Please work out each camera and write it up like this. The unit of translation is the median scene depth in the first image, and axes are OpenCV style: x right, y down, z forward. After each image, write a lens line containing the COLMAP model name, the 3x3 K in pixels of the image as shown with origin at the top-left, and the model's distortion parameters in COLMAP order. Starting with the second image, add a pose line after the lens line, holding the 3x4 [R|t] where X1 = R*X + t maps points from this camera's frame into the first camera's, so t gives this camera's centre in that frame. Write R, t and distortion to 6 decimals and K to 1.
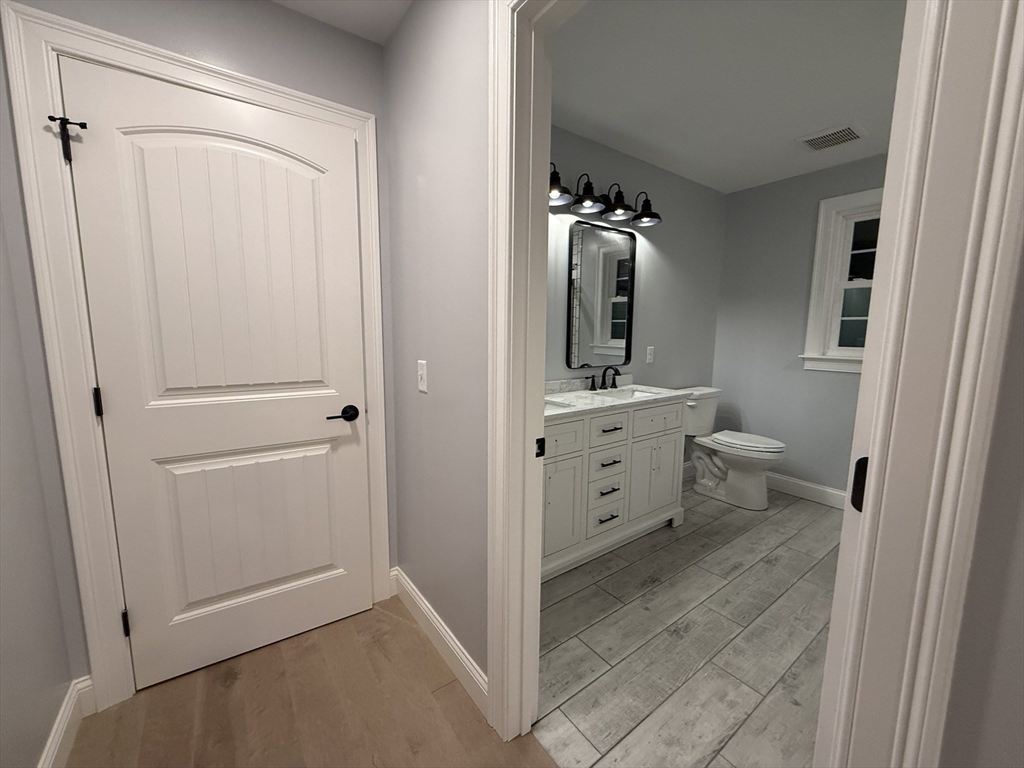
lens RADIAL K [[407.6, 0, 505.7], [0, 407.6, 383.1], [0, 0, 1]] dist [-0.001332, 0.000169]
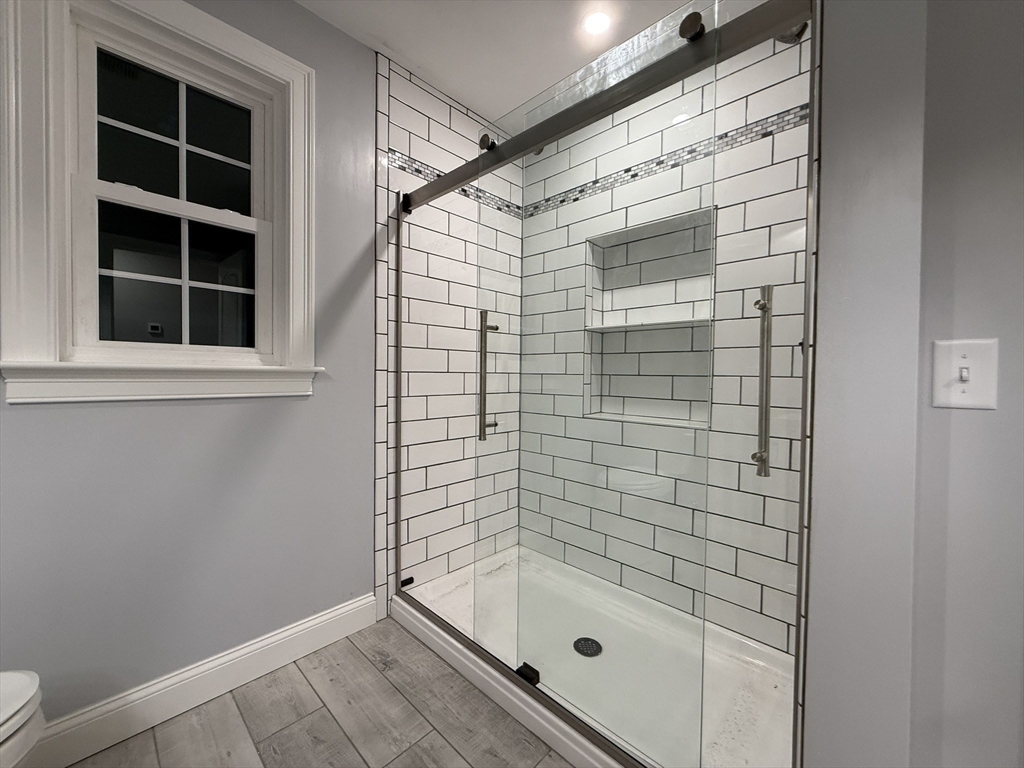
lens RADIAL K [[407.6, 0, 506.1], [0, 407.6, 383.9], [0, 0, 1]] dist [-0.001332, 0.000169]
pose [[-0.184025, -0.024436, 0.982618, 0.340349], [0.122687, 0.991302, 0.047628, -0.016029], [-0.975235, 0.129319, -0.179426, 0.677598]]
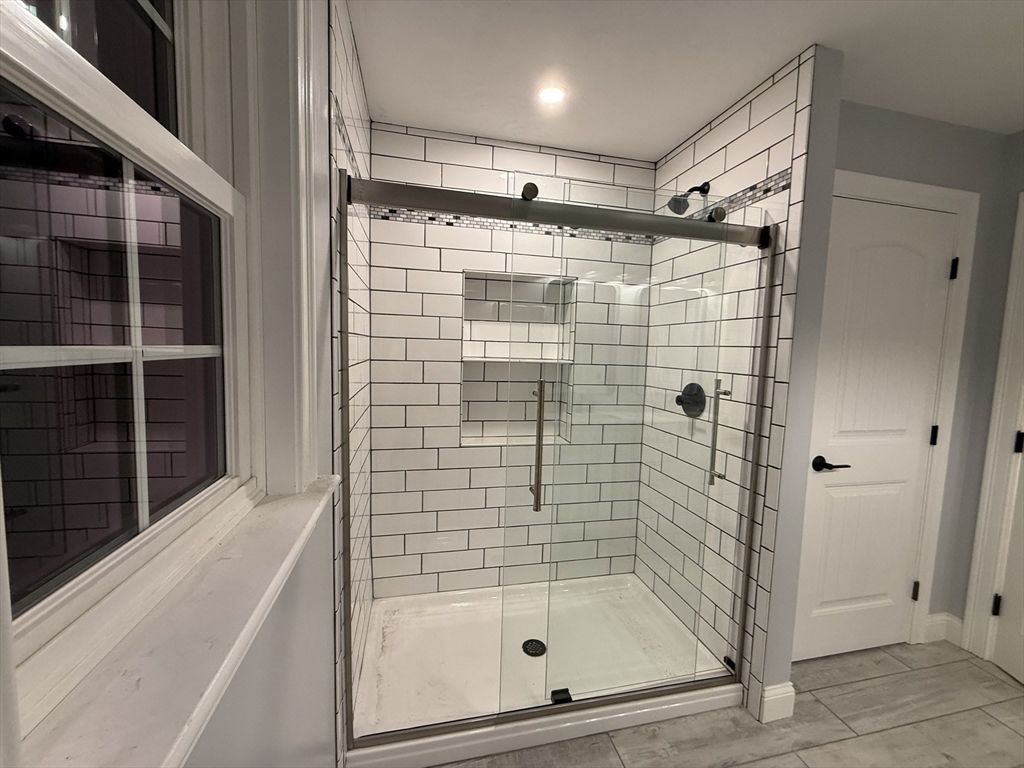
lens RADIAL K [[407.6, 0, 509.0], [0, 407.6, 381.8], [0, 0, 1]] dist [-0.001332, 0.000169]
pose [[-0.925051, -0.057426, 0.375478, 0.654235], [0.025052, 0.977129, 0.211165, -0.165824], [-0.379017, 0.204745, -0.902456, 1.011026]]
